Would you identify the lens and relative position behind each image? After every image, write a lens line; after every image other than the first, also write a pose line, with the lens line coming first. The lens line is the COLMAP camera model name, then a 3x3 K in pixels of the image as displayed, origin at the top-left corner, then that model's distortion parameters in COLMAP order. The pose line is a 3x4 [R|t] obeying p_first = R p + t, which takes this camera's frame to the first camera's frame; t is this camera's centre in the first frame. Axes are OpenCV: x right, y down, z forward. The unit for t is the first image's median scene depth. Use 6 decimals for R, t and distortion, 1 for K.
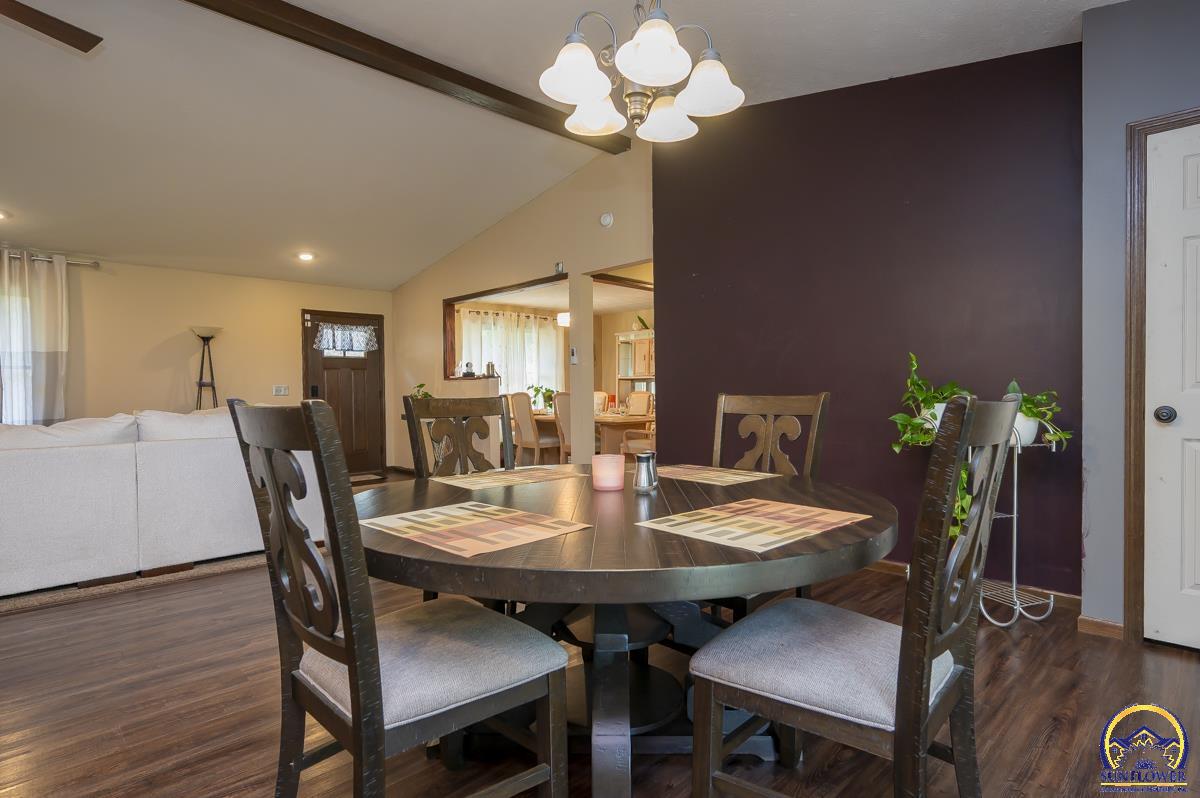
lens RADIAL K [[629.9, 0, 603.4], [0, 629.9, 398.0], [0, 0, 1]] dist [-0.004715, -0.000564]
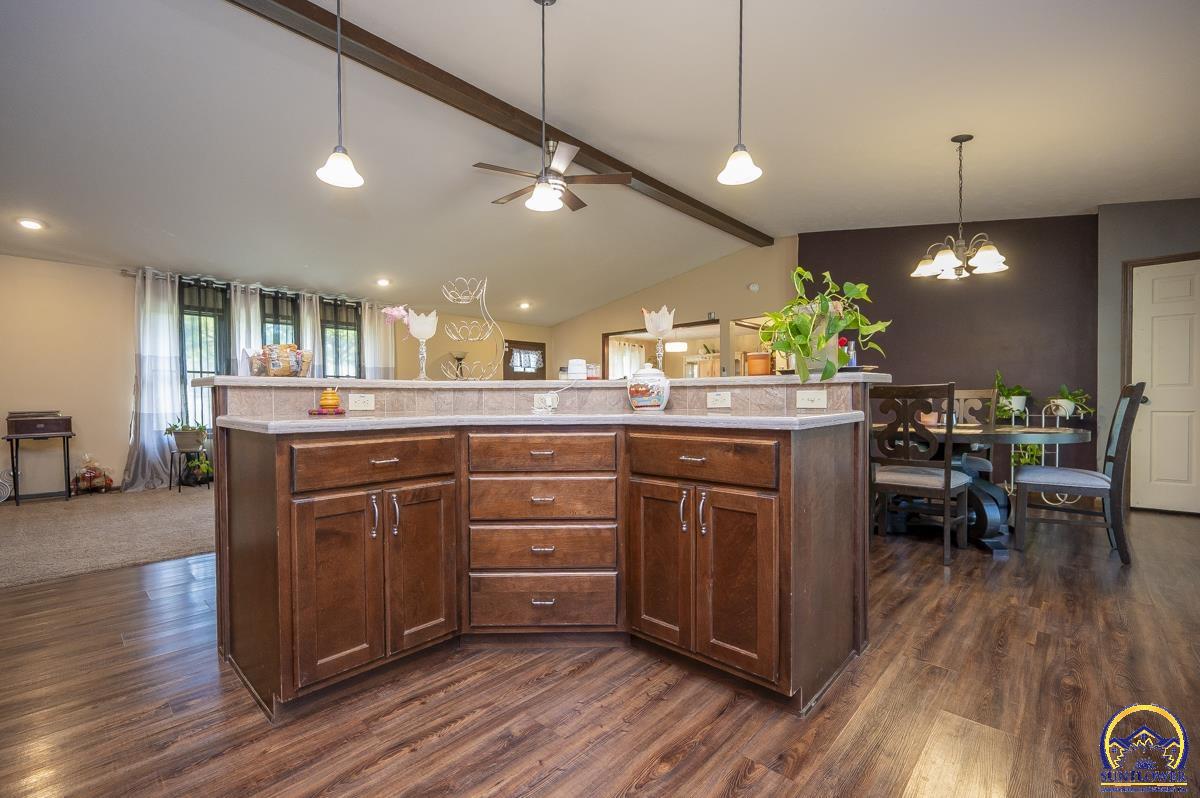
lens RADIAL K [[506.4, 0, 595.8], [0, 506.4, 404.5], [0, 0, 1]] dist [0.000720, 0.000051]
pose [[0.999919, 0.003460, 0.012243, -0.296294], [-0.003420, 0.999989, -0.003299, 0.016339], [-0.012254, 0.003257, 0.999920, -0.210617]]
